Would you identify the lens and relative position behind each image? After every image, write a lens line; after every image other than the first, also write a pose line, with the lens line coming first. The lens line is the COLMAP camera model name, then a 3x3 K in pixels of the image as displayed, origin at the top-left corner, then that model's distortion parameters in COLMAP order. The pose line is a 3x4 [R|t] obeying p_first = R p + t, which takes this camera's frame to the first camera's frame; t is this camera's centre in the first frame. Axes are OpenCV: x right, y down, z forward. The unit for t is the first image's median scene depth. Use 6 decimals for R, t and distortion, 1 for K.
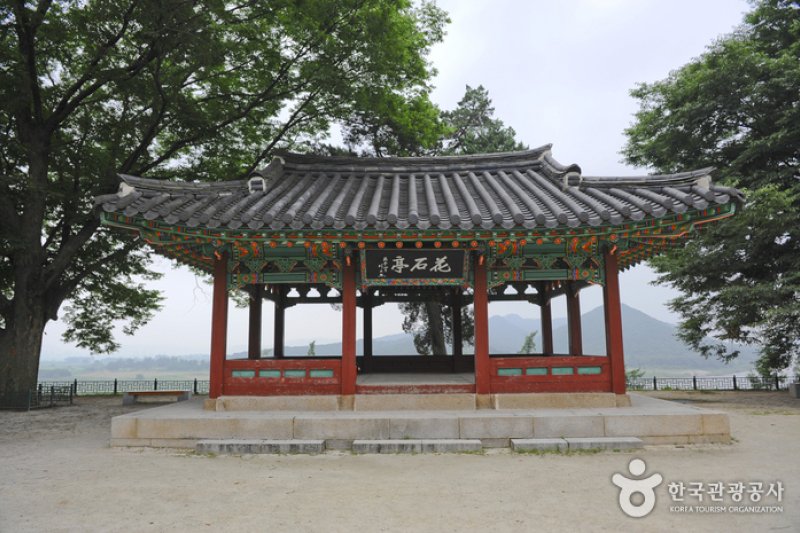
lens RADIAL K [[546.7, 0, 397.1], [0, 546.7, 276.3], [0, 0, 1]] dist [-0.052449, 0.000116]
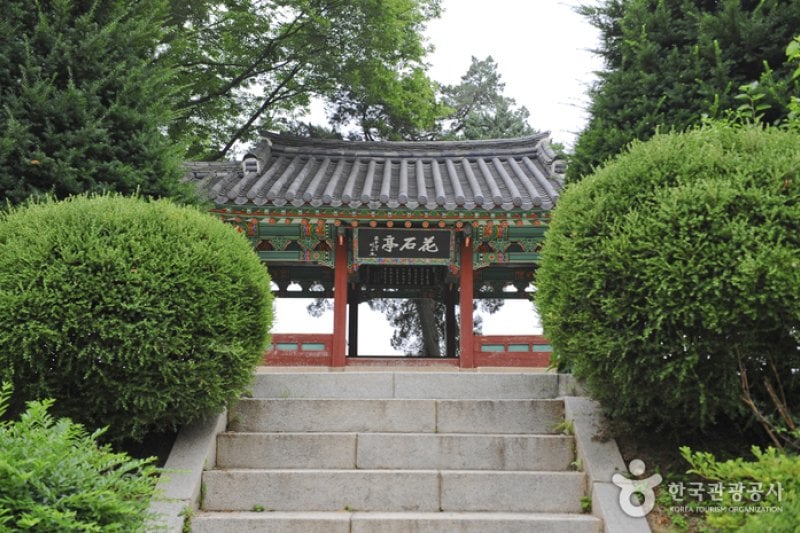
lens RADIAL K [[710.4, 0, 400.0], [0, 710.4, 266.5], [0, 0, 1]] dist [0.005049, -0.001573]
pose [[0.999611, 0.019227, 0.020226, -0.002217], [-0.018479, 0.999161, -0.036553, 0.060344], [-0.020912, 0.036165, 0.999127, -0.313673]]
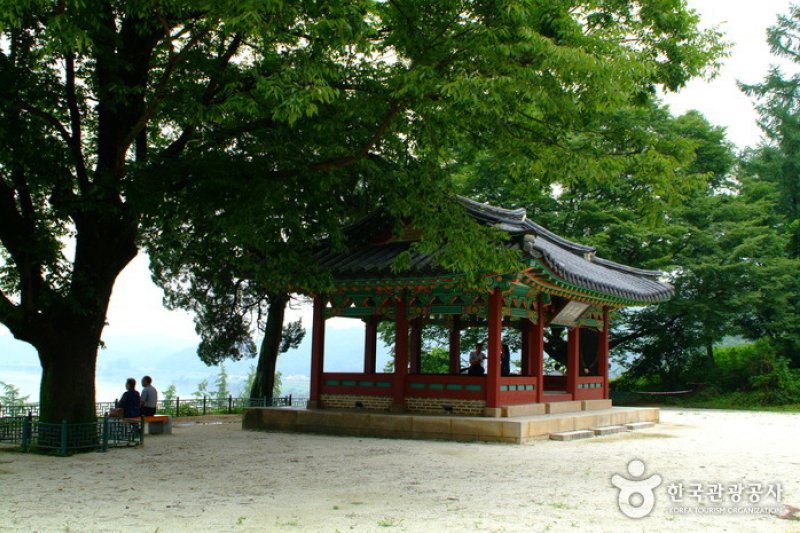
lens RADIAL K [[973.5, 0, 400.0], [0, 973.5, 266.5], [0, 0, 1]] dist [-0.136643, -0.000988]
pose [[0.503489, 0.102447, 0.857906, -1.994255], [-0.137075, 0.989841, -0.037756, 0.016156], [-0.853059, -0.098587, 0.512417, 0.077177]]
